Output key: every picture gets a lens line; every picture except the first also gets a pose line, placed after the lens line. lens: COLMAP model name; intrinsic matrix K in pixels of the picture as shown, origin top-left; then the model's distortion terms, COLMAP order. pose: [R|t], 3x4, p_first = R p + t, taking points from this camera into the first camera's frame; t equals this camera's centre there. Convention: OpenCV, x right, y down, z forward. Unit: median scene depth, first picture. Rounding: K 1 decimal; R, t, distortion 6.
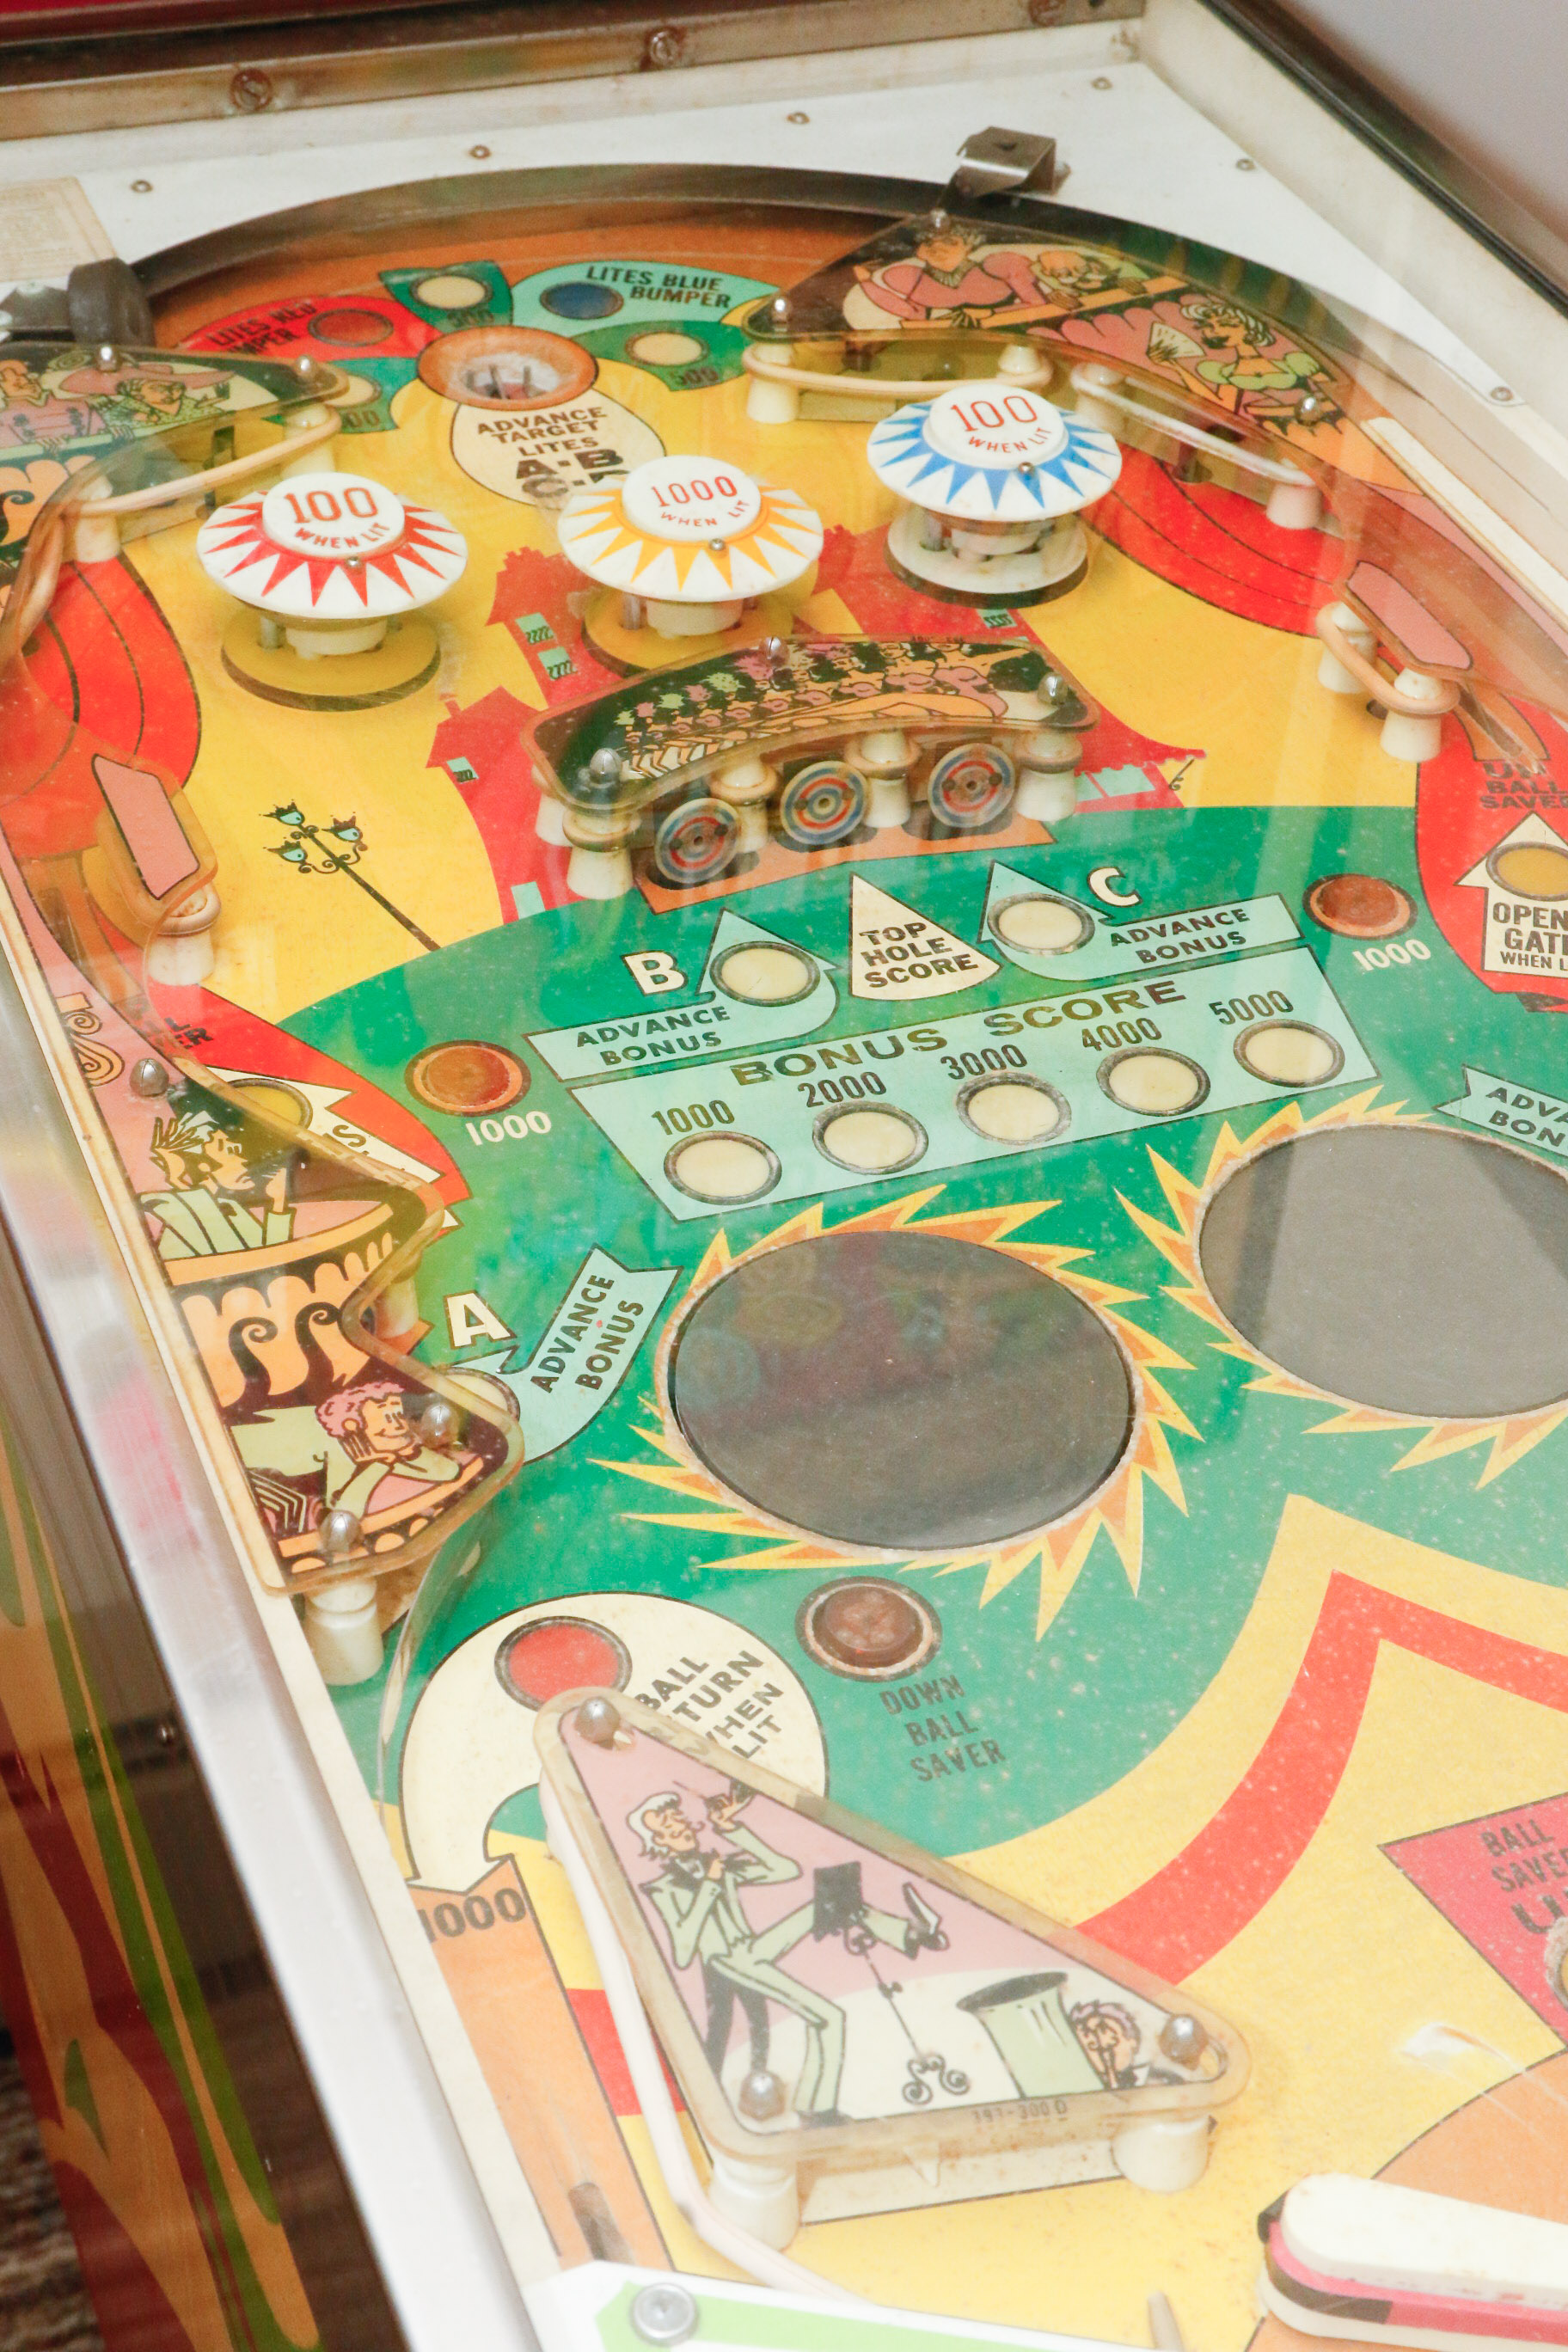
lens RADIAL K [[3789.0, 0, 856.7], [0, 3789.0, 1180.3], [0, 0, 1]] dist [-0.024385, 0.146602]
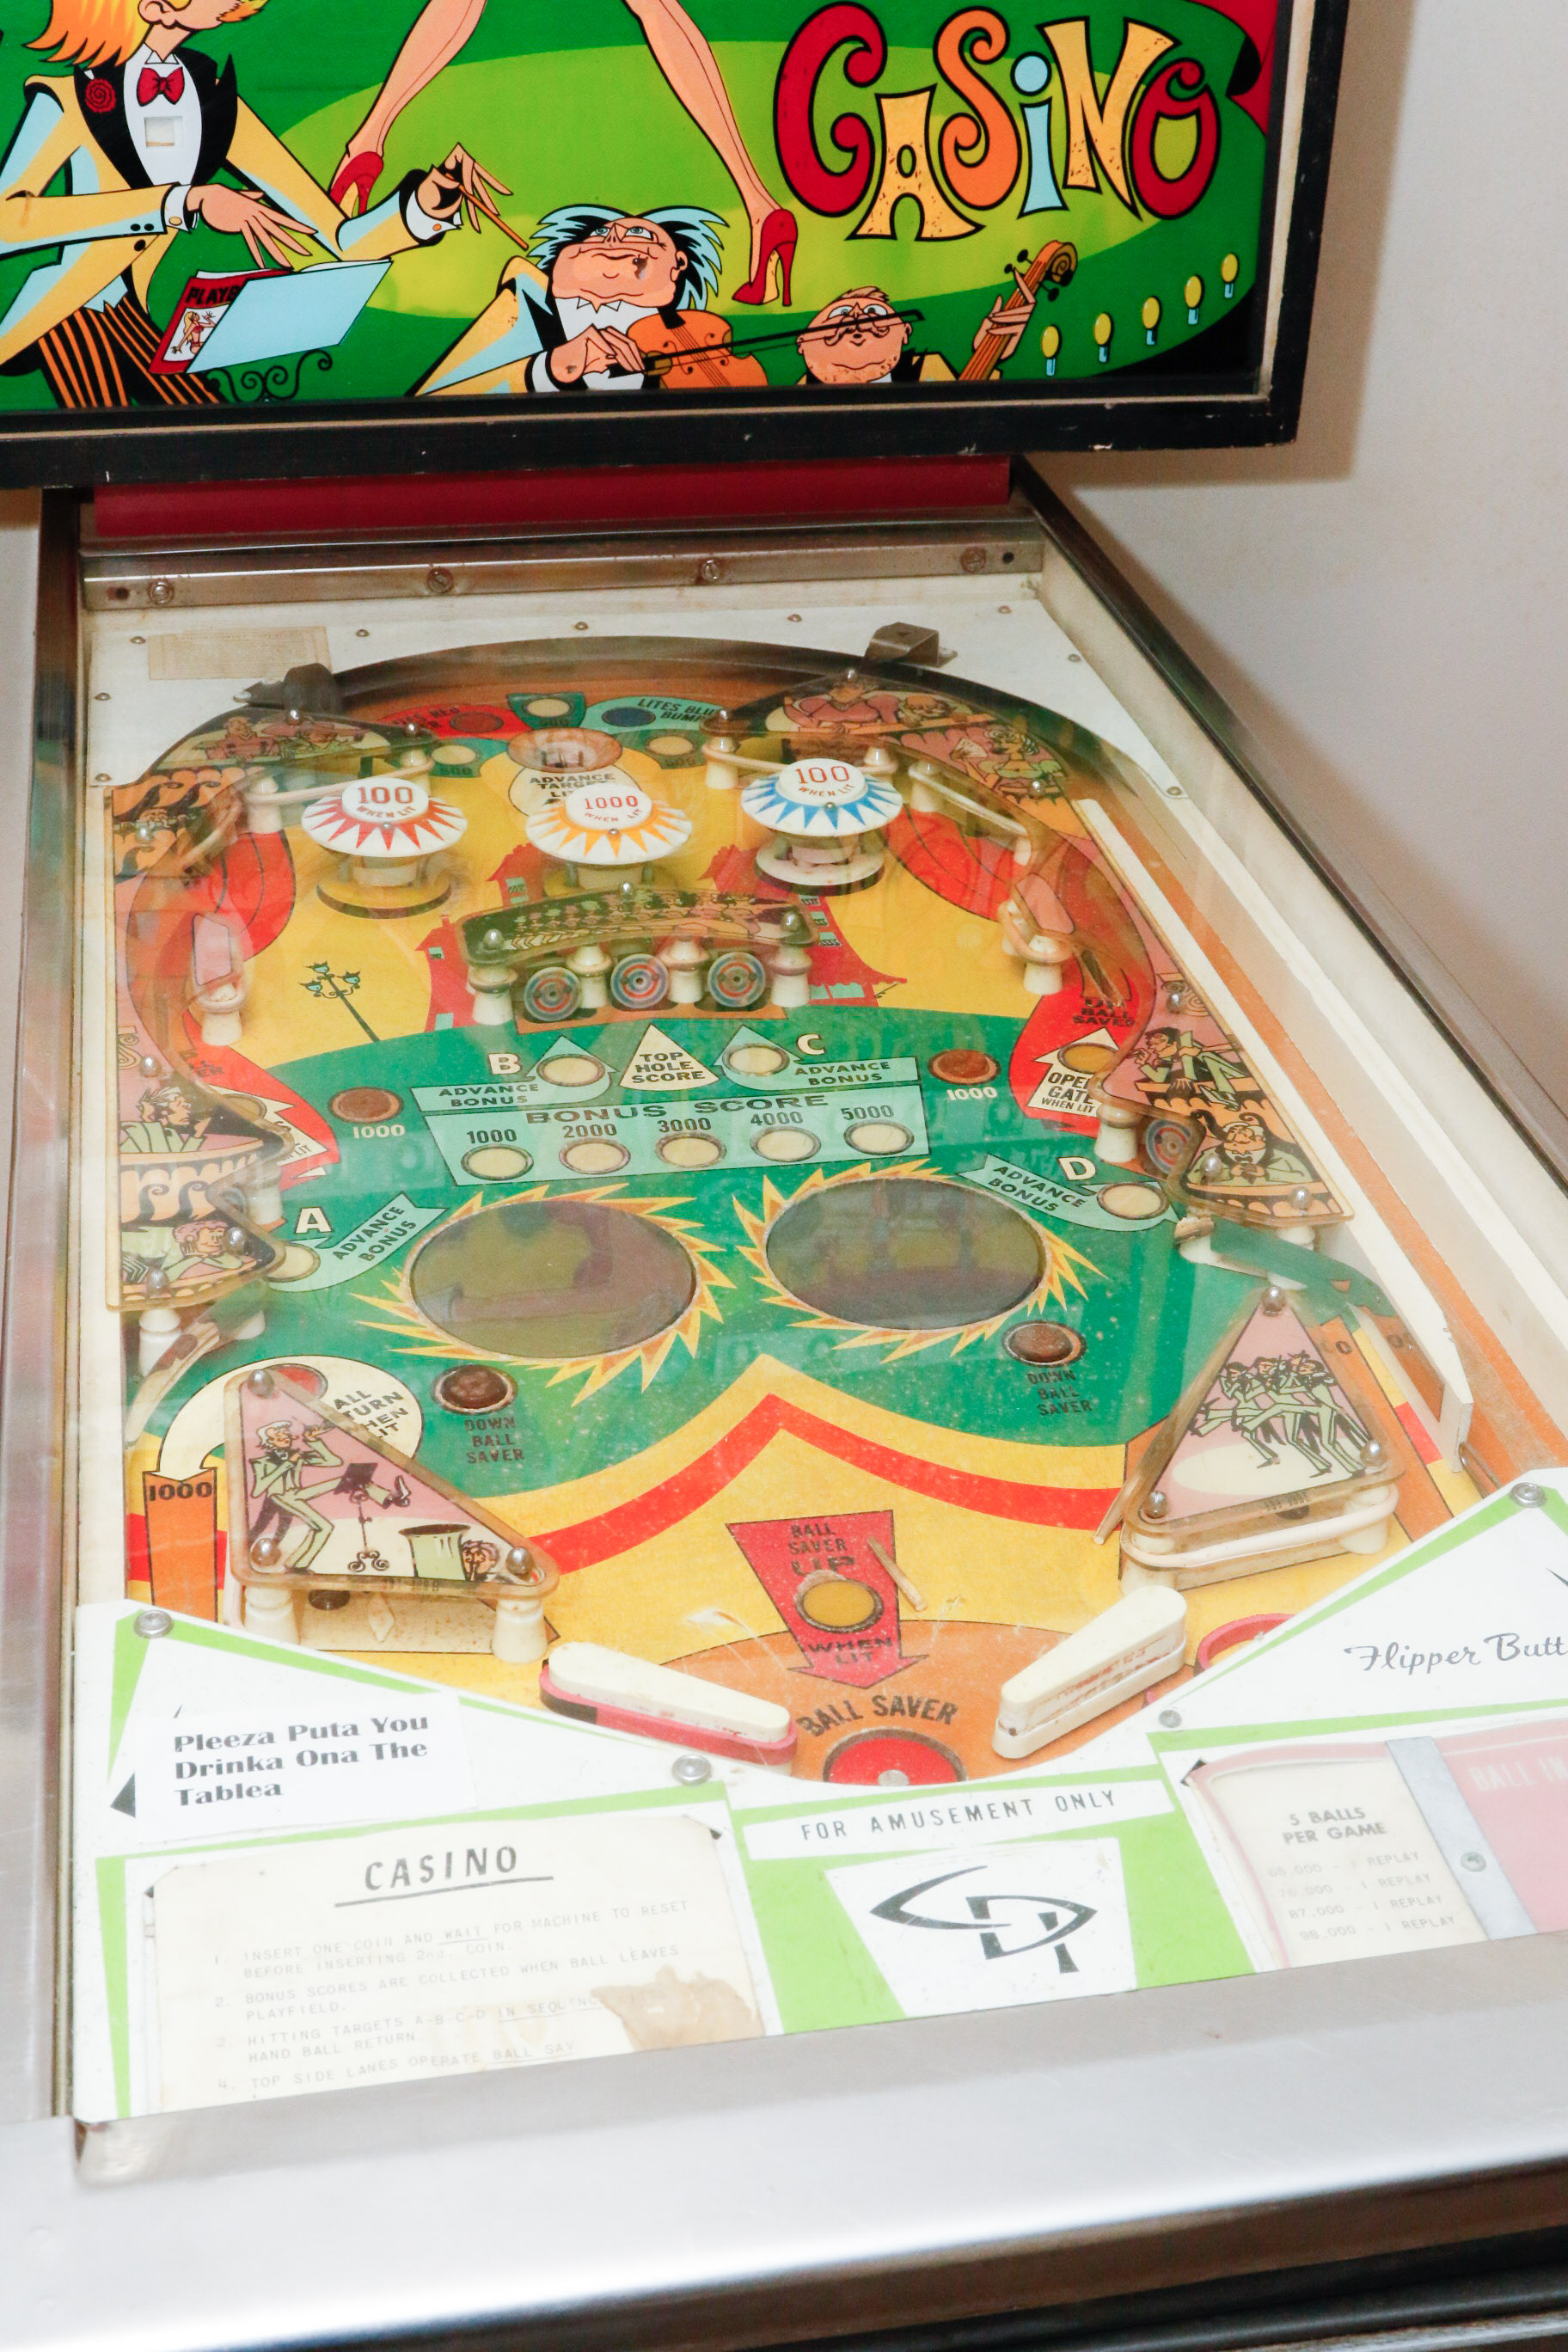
lens RADIAL K [[3067.9, 0, 784.0], [0, 3067.9, 1176.0], [0, 0, 1]] dist [-0.073294, 0.093217]
pose [[0.979554, 0.075212, -0.186593, 0.331039], [-0.103156, 0.984057, -0.144883, 0.180132], [0.172721, 0.161169, 0.971695, -0.259206]]
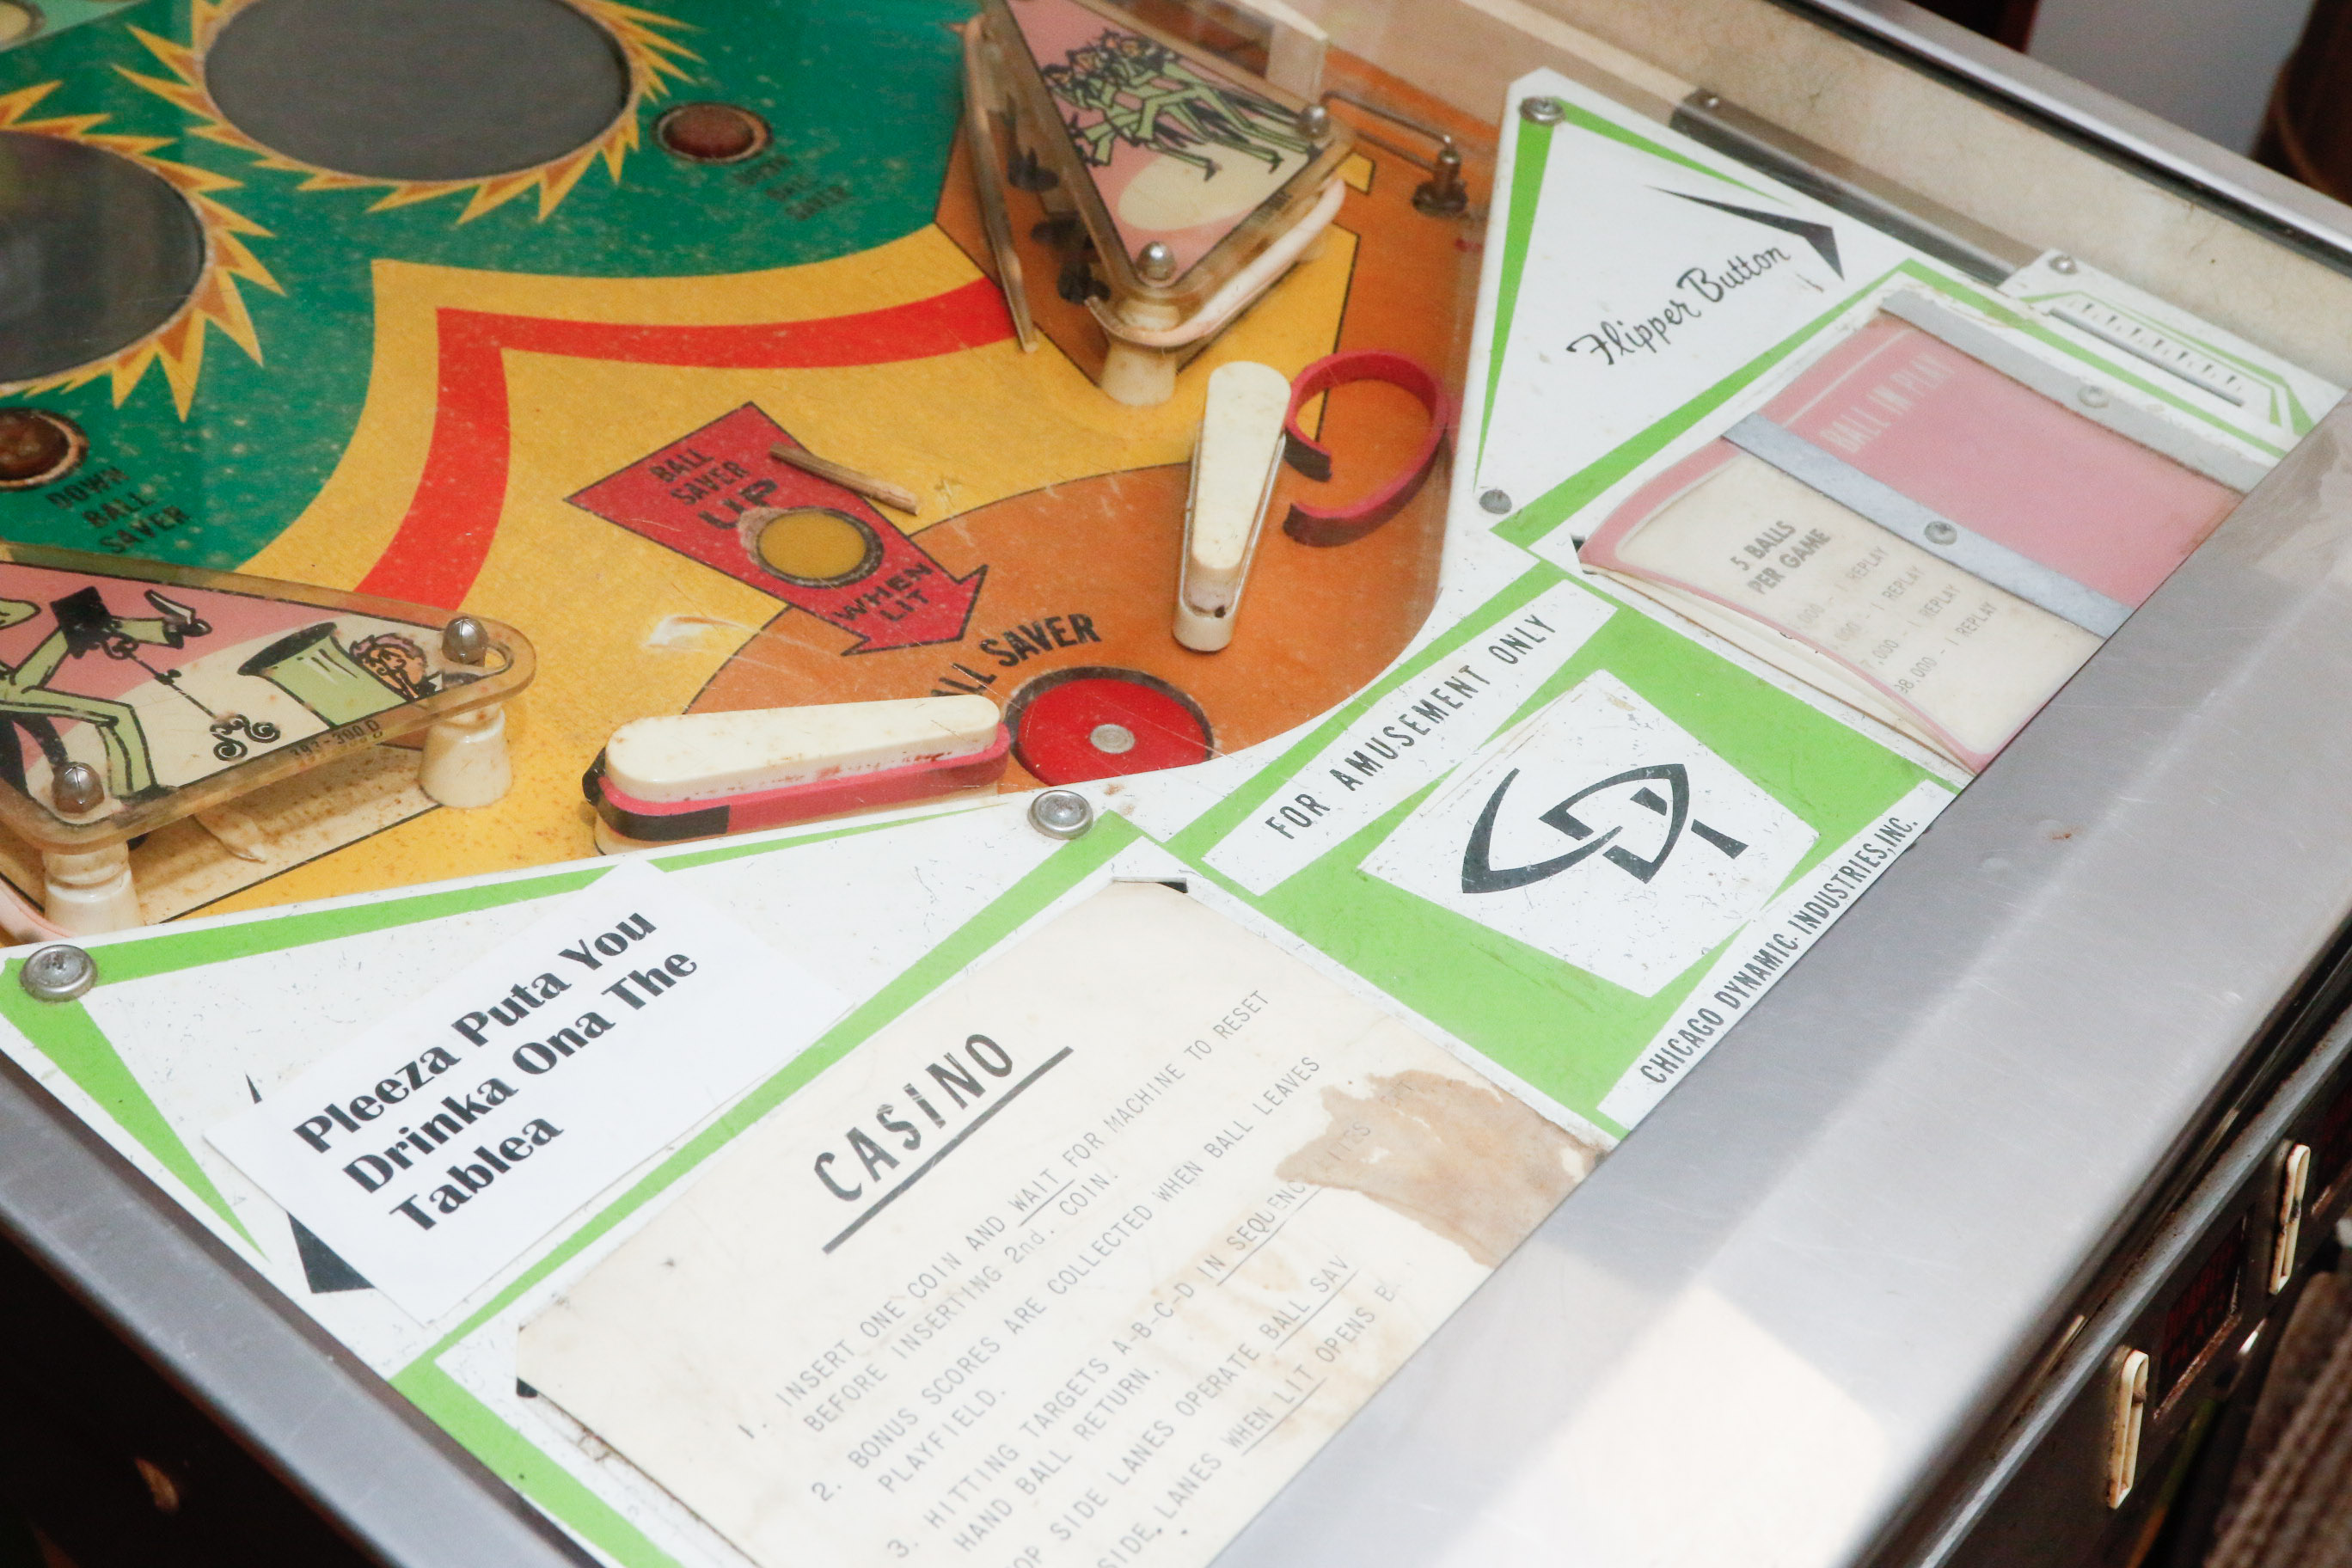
lens RADIAL K [[3067.9, 0, 1176.0], [0, 3067.9, 784.0], [0, 0, 1]] dist [-0.073294, 0.093217]
pose [[0.871077, -0.280375, 0.403255, -0.067964], [0.241135, 0.959419, 0.146185, 0.139671], [-0.427877, -0.030099, 0.903336, 0.120505]]
